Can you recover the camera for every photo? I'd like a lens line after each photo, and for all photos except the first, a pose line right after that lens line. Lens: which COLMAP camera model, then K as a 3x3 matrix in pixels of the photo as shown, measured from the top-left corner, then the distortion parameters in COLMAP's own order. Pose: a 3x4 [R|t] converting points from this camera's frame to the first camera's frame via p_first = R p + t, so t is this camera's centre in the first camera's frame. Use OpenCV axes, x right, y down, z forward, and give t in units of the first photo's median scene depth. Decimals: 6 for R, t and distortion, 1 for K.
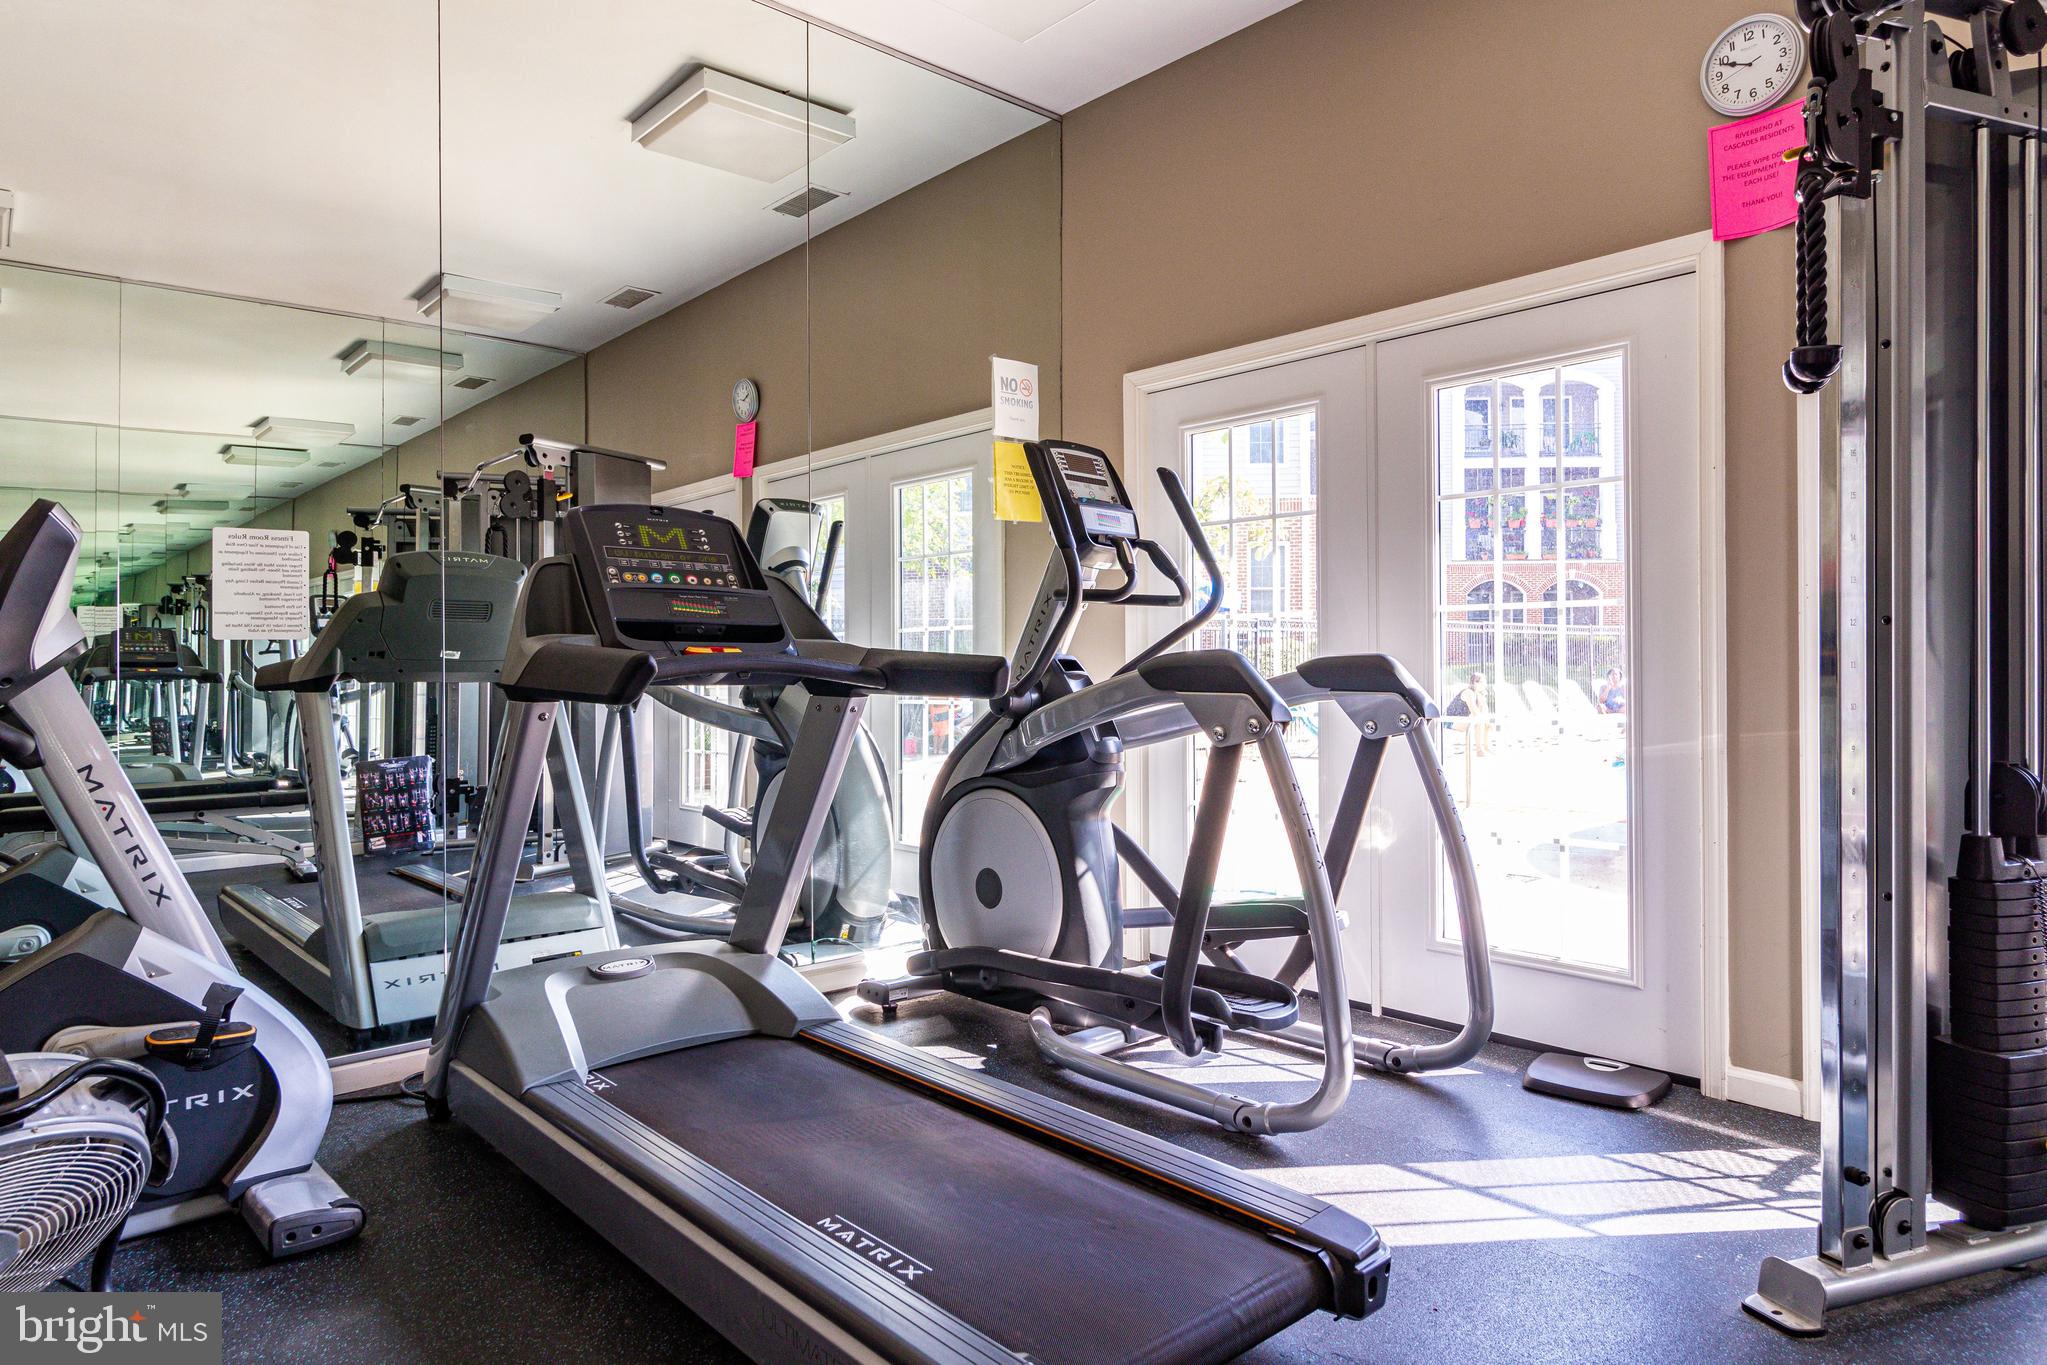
lens RADIAL K [[1234.0, 0, 1029.1], [0, 1234.0, 662.6], [0, 0, 1]] dist [-0.001066, -0.000452]
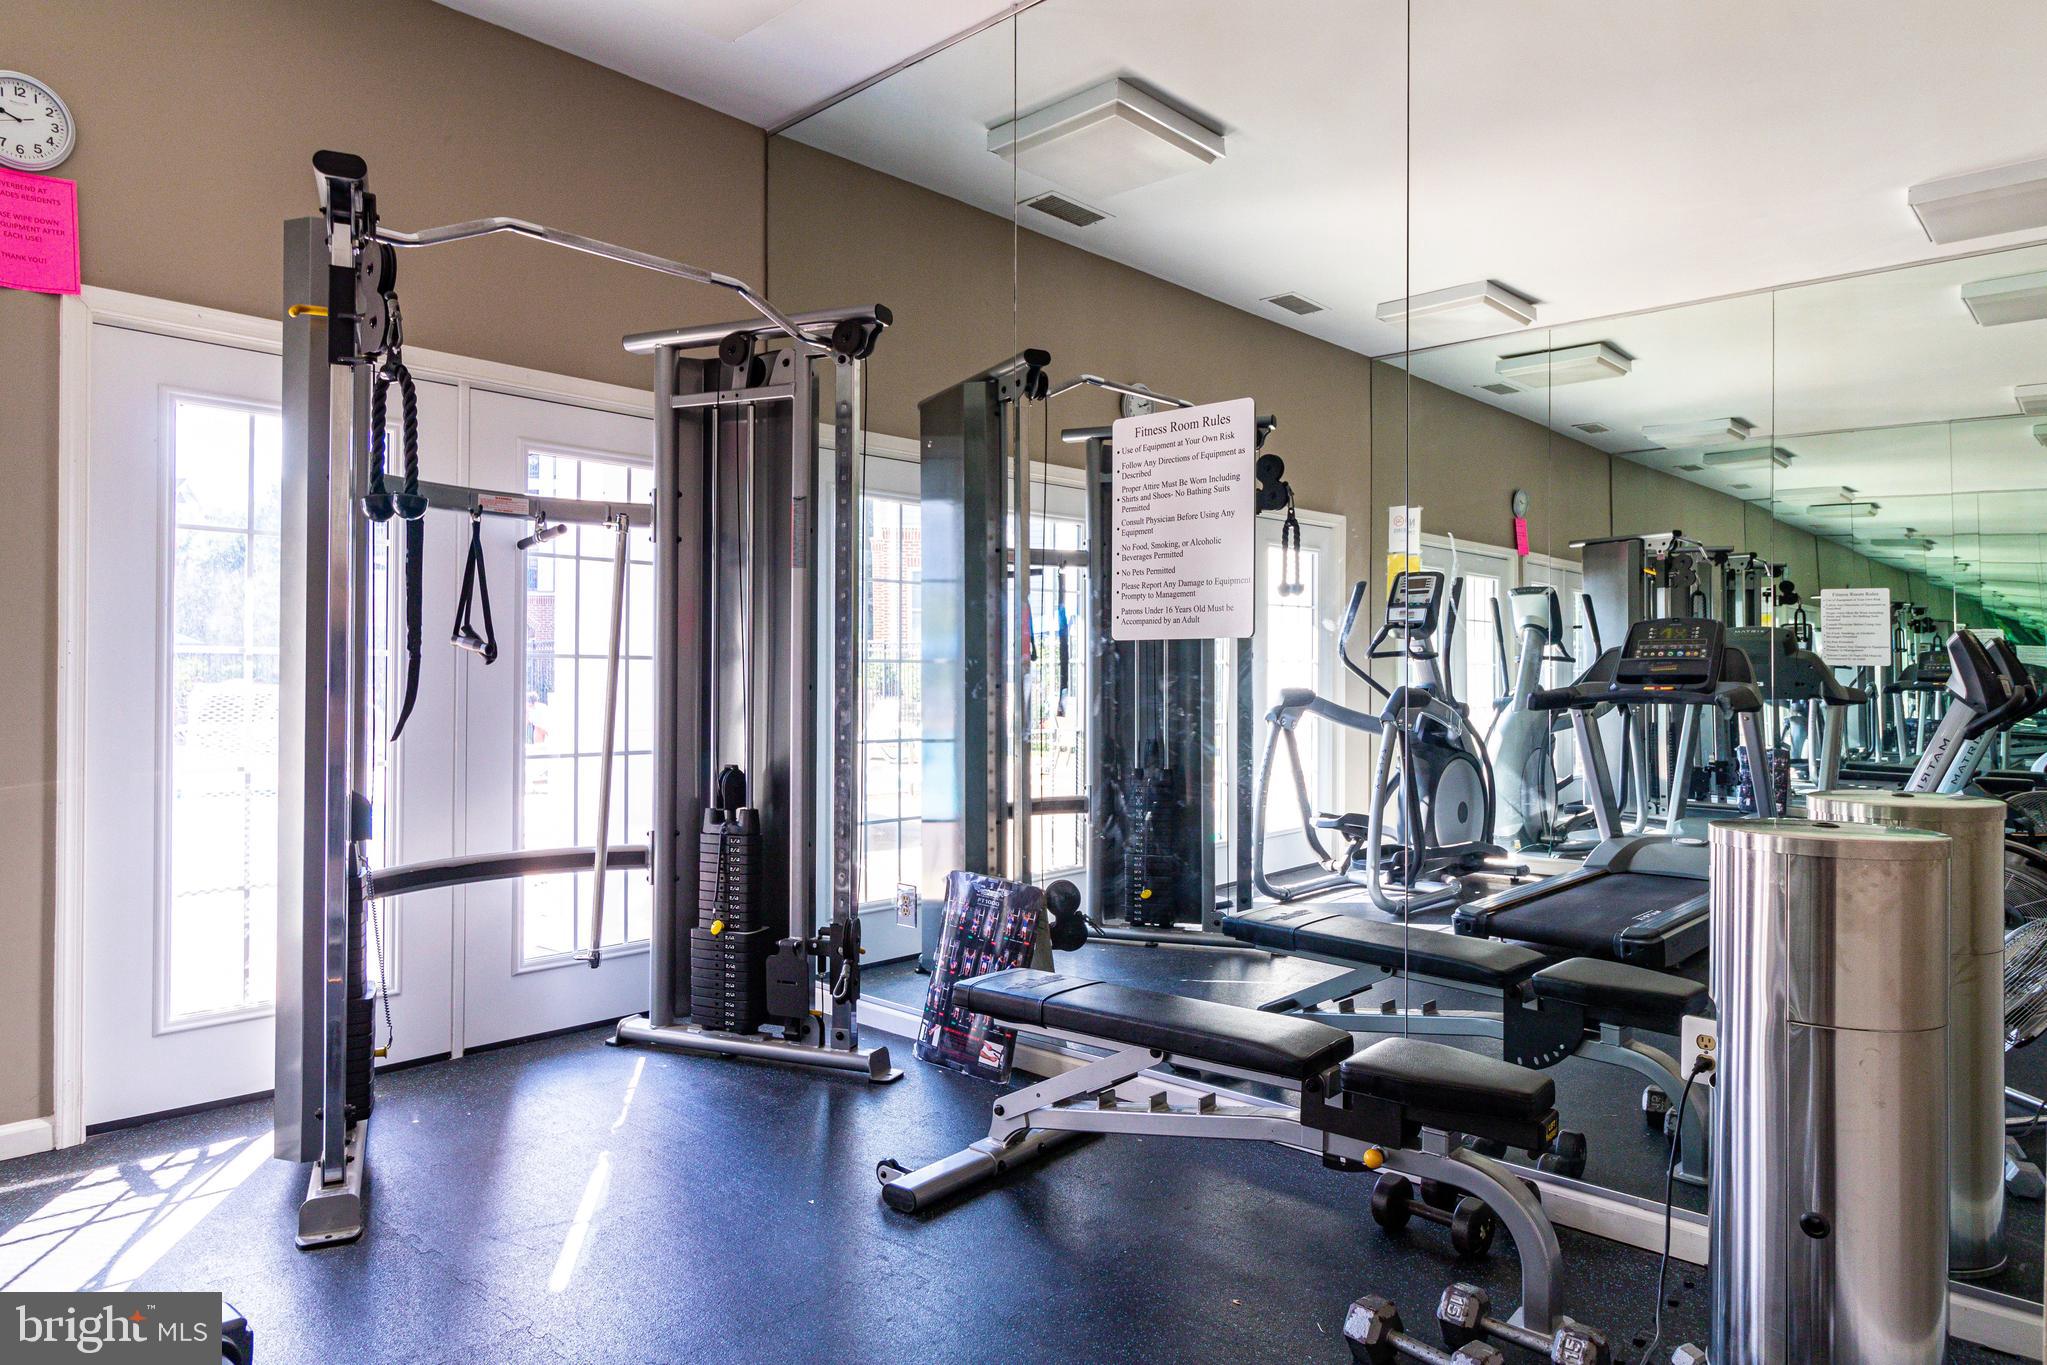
lens RADIAL K [[1273.1, 0, 1025.7], [0, 1273.1, 673.4], [0, 0, 1]] dist [0.002804, -0.000247]
pose [[-0.088344, 0.008596, 0.996053, -0.452441], [-0.007004, 0.999933, -0.009251, -0.026925], [-0.996065, -0.007794, -0.088278, 0.237069]]
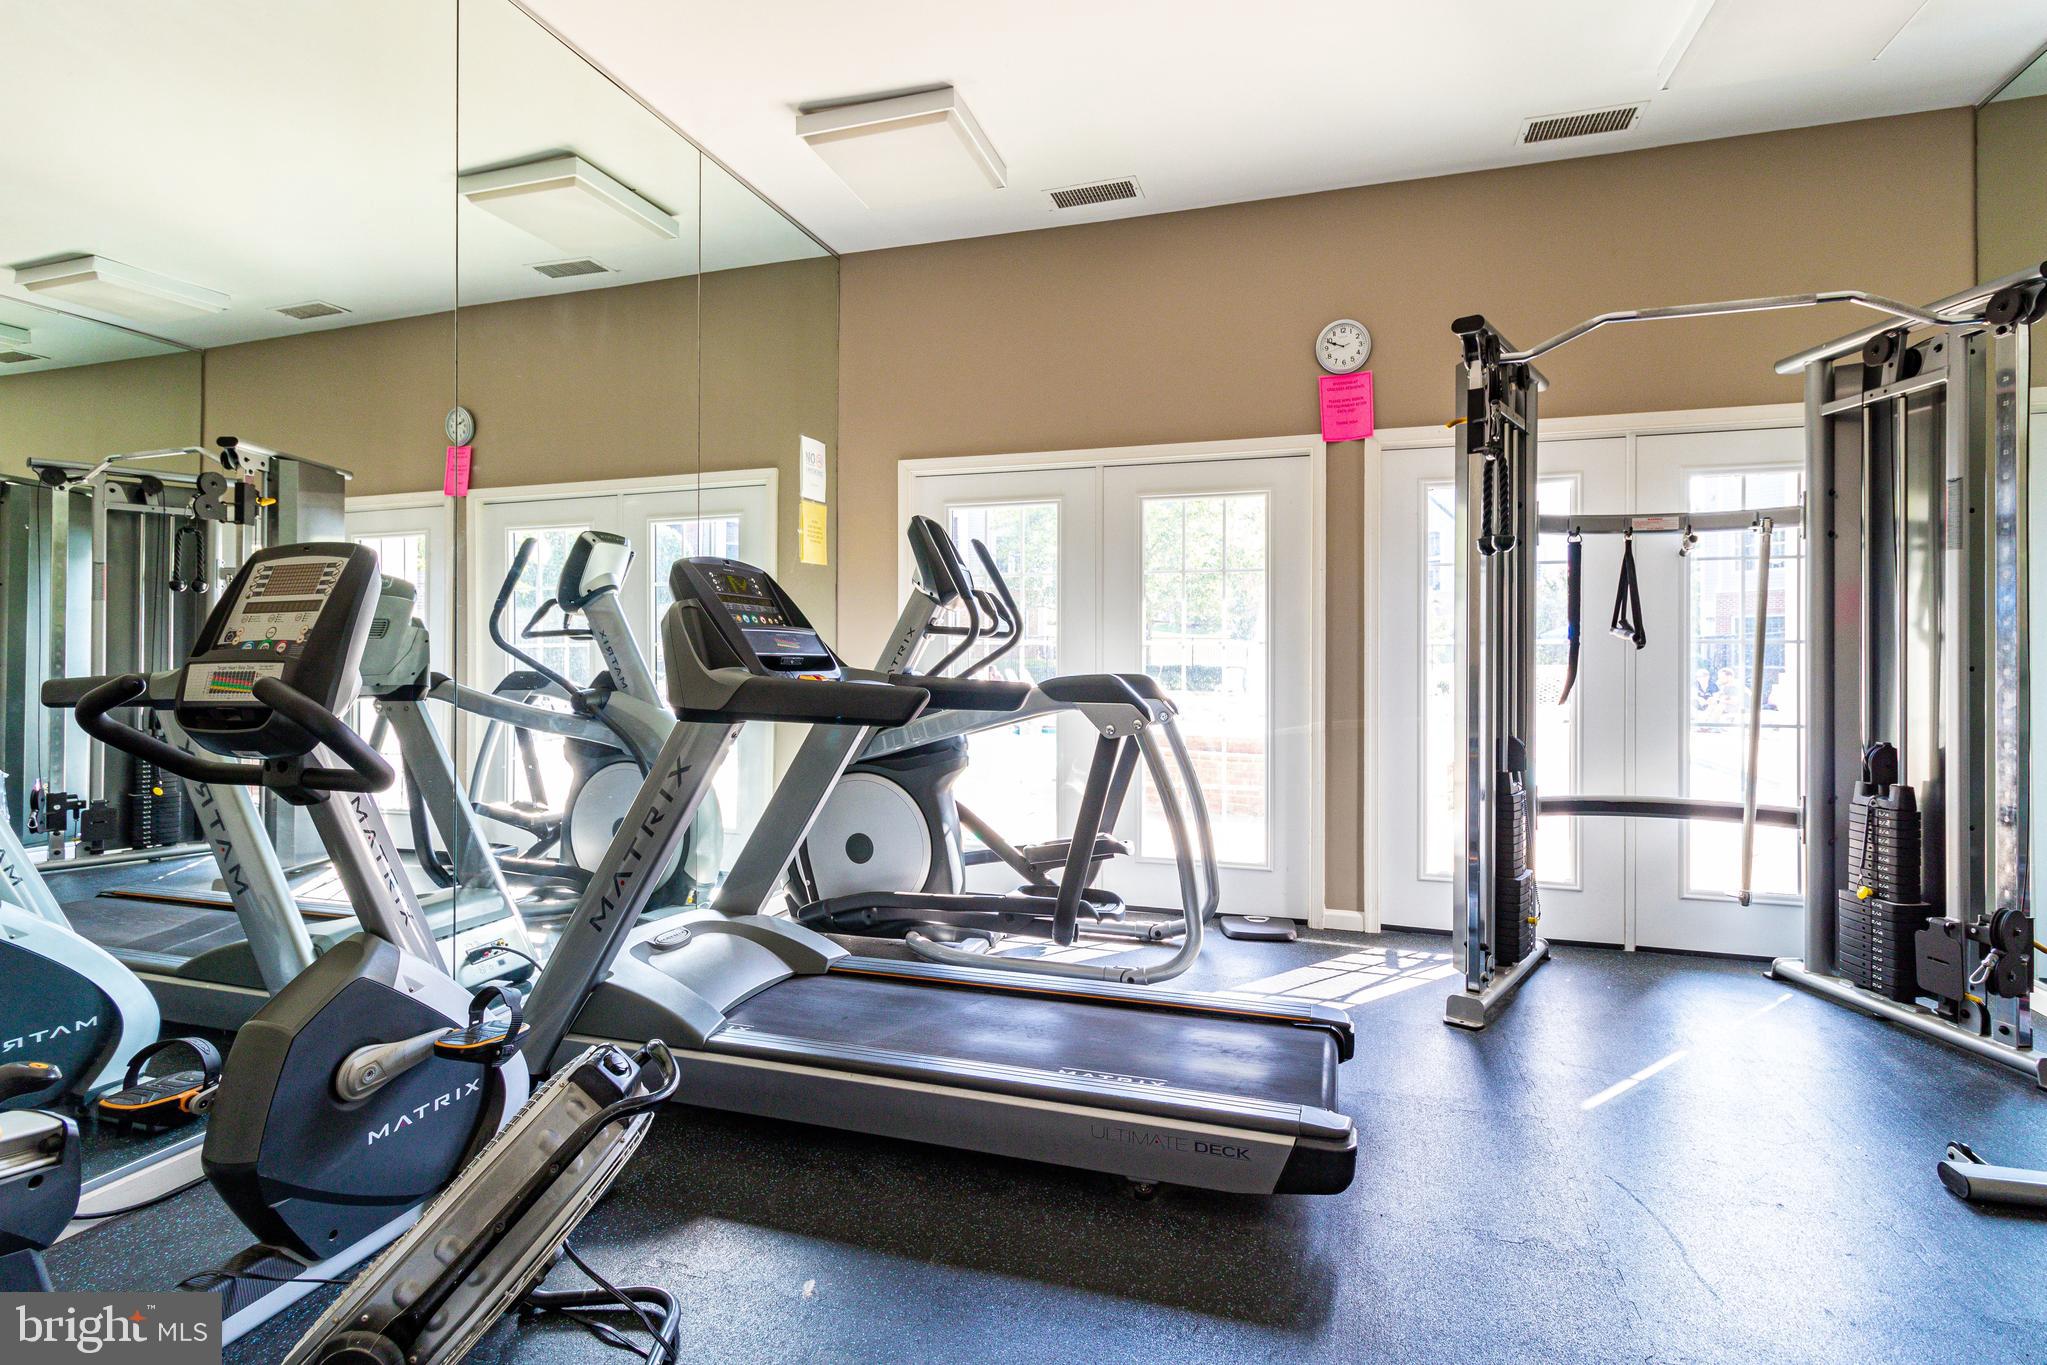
lens RADIAL K [[985.6, 0, 1018.3], [0, 985.6, 651.2], [0, 0, 1]] dist [-0.000669, -0.000911]
pose [[0.865257, 0.010687, 0.501215, -0.466478], [-0.008989, 0.999943, -0.005803, -0.026734], [-0.501249, 0.000516, 0.865303, 0.000006]]
